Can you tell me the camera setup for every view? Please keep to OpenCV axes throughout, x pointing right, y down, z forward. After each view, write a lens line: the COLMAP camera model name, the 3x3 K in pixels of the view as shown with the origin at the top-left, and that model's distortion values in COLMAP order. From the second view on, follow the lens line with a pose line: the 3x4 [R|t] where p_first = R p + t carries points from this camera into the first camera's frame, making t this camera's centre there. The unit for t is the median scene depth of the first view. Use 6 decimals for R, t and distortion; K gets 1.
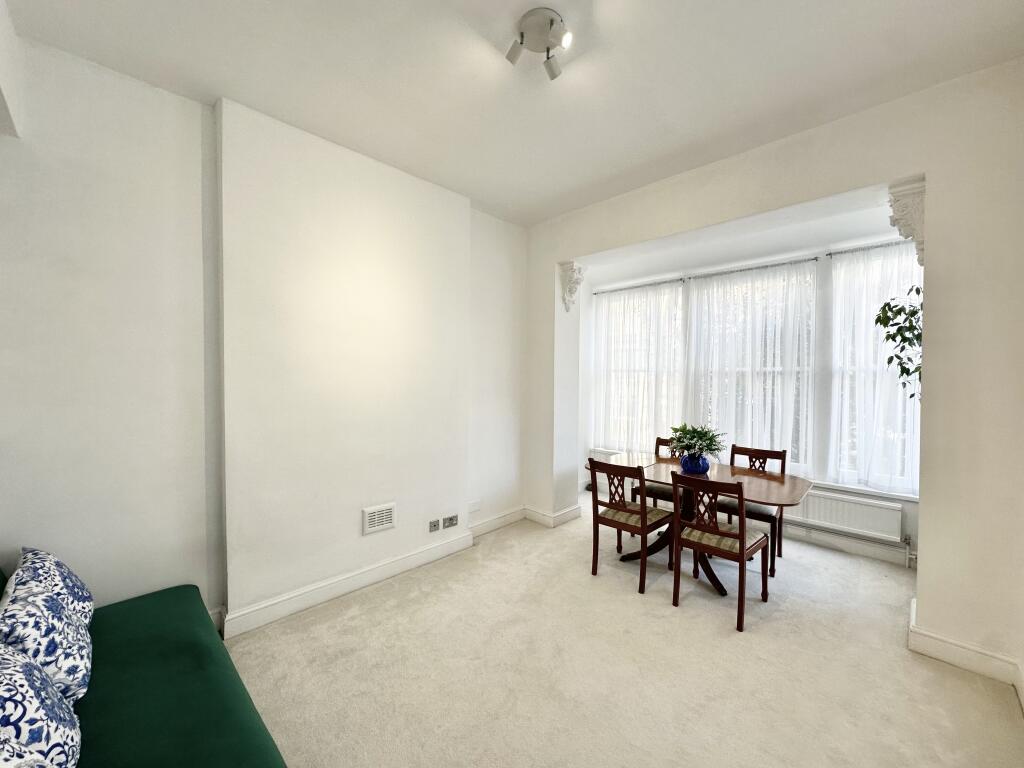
lens RADIAL K [[408.7, 0, 512.0], [0, 408.7, 384.0], [0, 0, 1]] dist [0.000434, 0.000668]
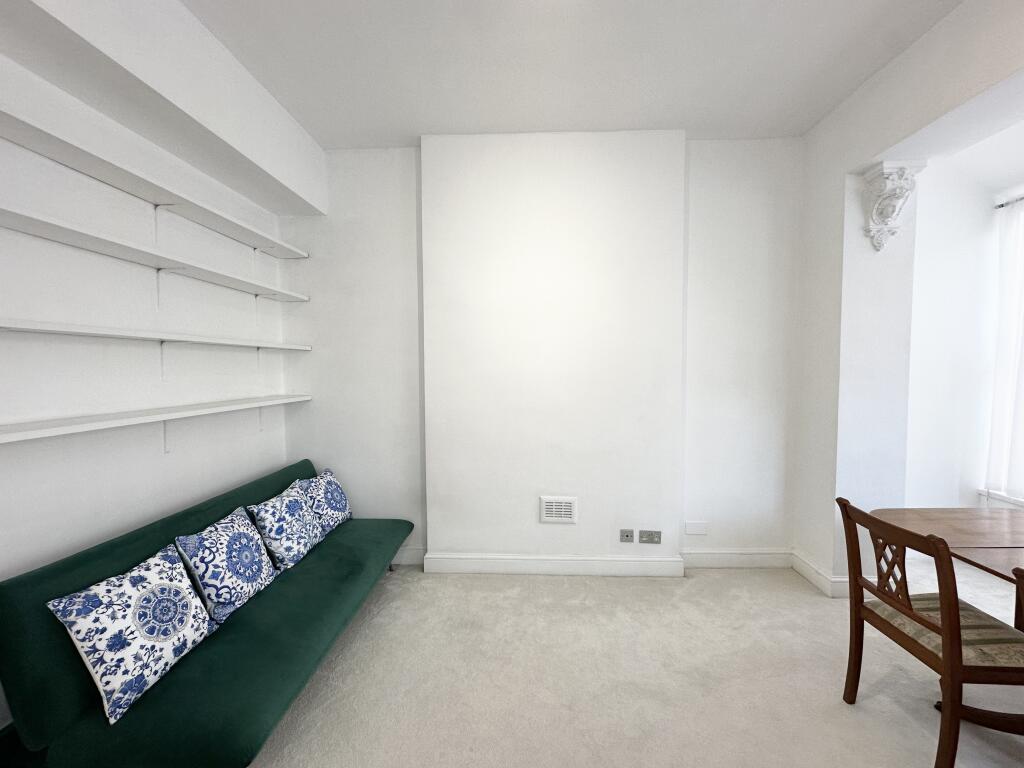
lens RADIAL K [[408.7, 0, 512.0], [0, 408.7, 384.0], [0, 0, 1]] dist [0.000434, 0.000668]
pose [[0.672677, 0.023569, -0.739561, 0.311341], [-0.007850, 0.999664, 0.024718, 0.010337], [0.739895, -0.010822, 0.672636, 0.282751]]
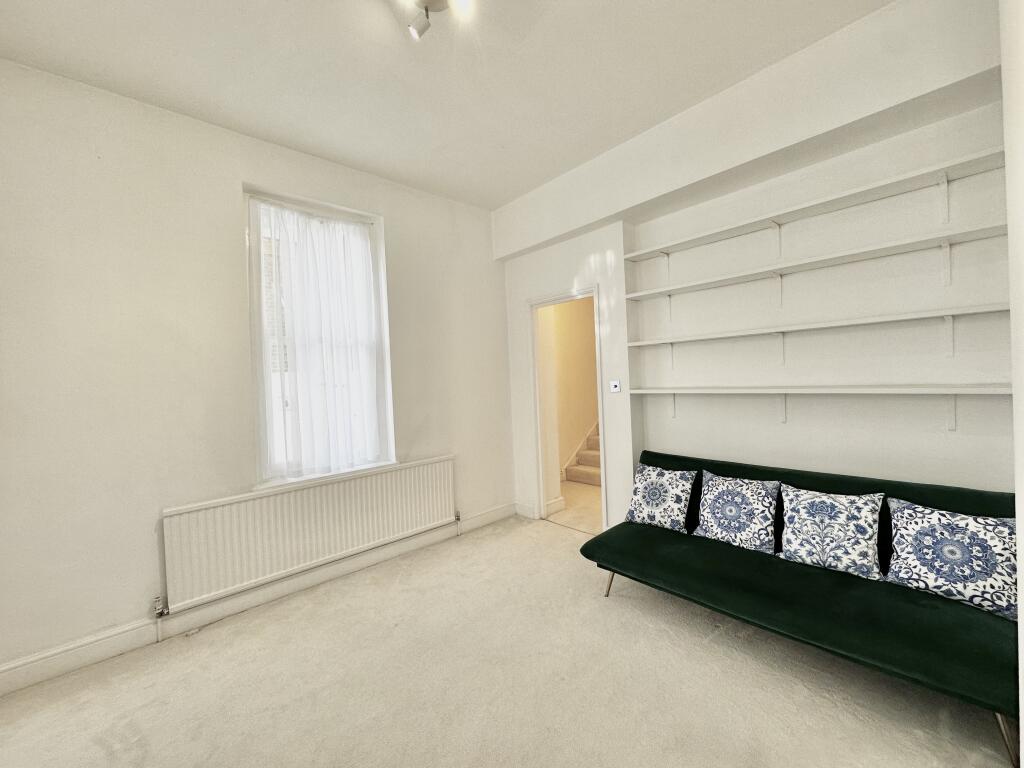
lens RADIAL K [[408.7, 0, 512.0], [0, 408.7, 384.0], [0, 0, 1]] dist [0.000434, 0.000668]
pose [[-0.998258, 0.035706, 0.046960, -0.073825], [0.037251, 0.998779, 0.032435, 0.017975], [-0.045745, 0.034128, -0.998370, 1.214864]]
